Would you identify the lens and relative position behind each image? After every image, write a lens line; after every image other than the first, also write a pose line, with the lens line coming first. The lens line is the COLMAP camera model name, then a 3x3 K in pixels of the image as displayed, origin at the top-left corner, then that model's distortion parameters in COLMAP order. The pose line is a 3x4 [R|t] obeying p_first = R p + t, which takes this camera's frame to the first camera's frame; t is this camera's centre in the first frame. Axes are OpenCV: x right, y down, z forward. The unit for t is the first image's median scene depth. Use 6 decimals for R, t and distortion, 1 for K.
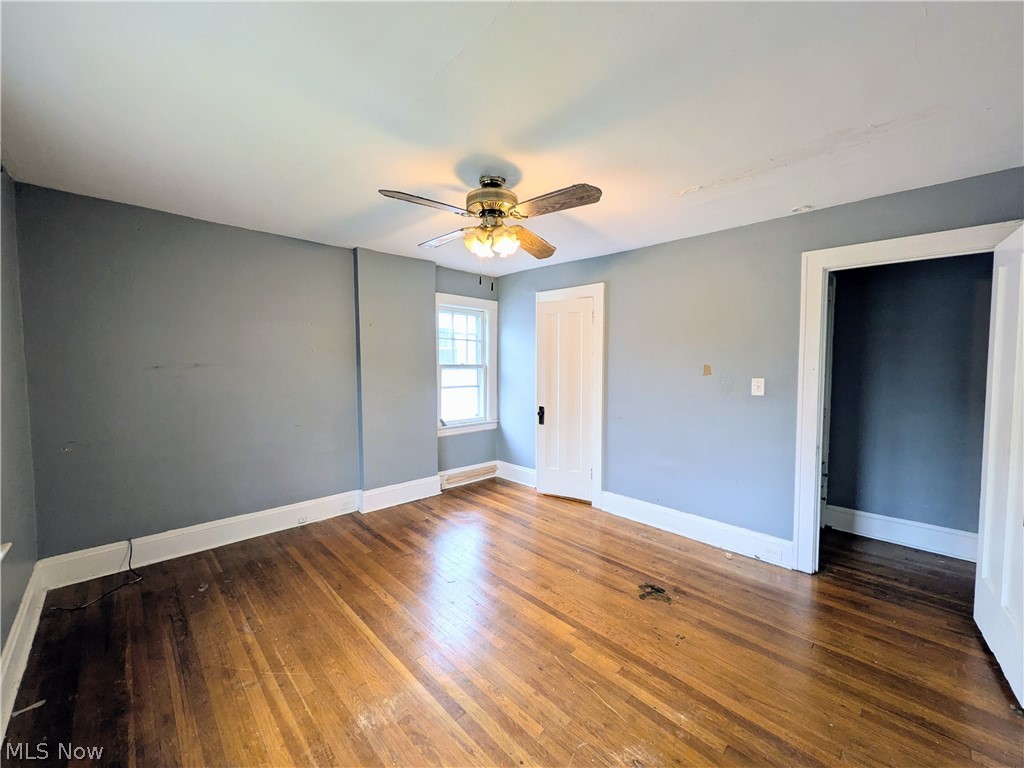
lens RADIAL K [[405.0, 0, 507.8], [0, 405.0, 383.5], [0, 0, 1]] dist [0.001195, 0.000027]
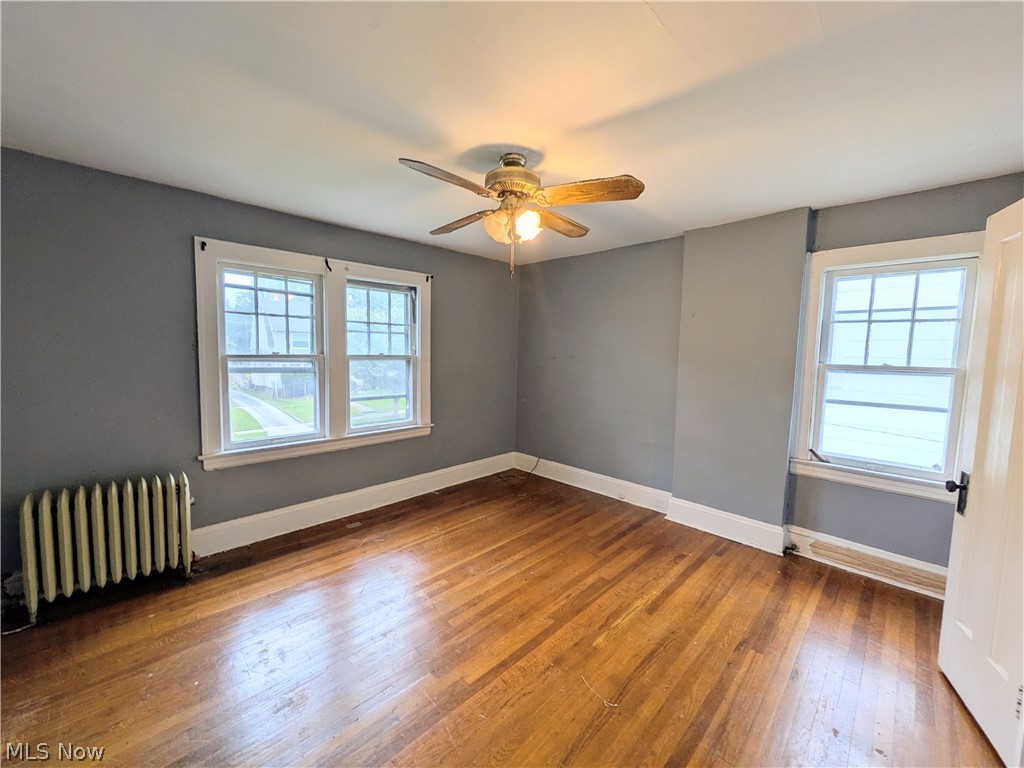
lens RADIAL K [[405.0, 0, 507.8], [0, 405.0, 383.5], [0, 0, 1]] dist [0.001195, 0.000027]
pose [[0.020197, 0.078897, -0.996678, 0.636209], [-0.071836, 0.994419, 0.077262, -0.041803], [0.997212, 0.070037, 0.025752, 0.687401]]
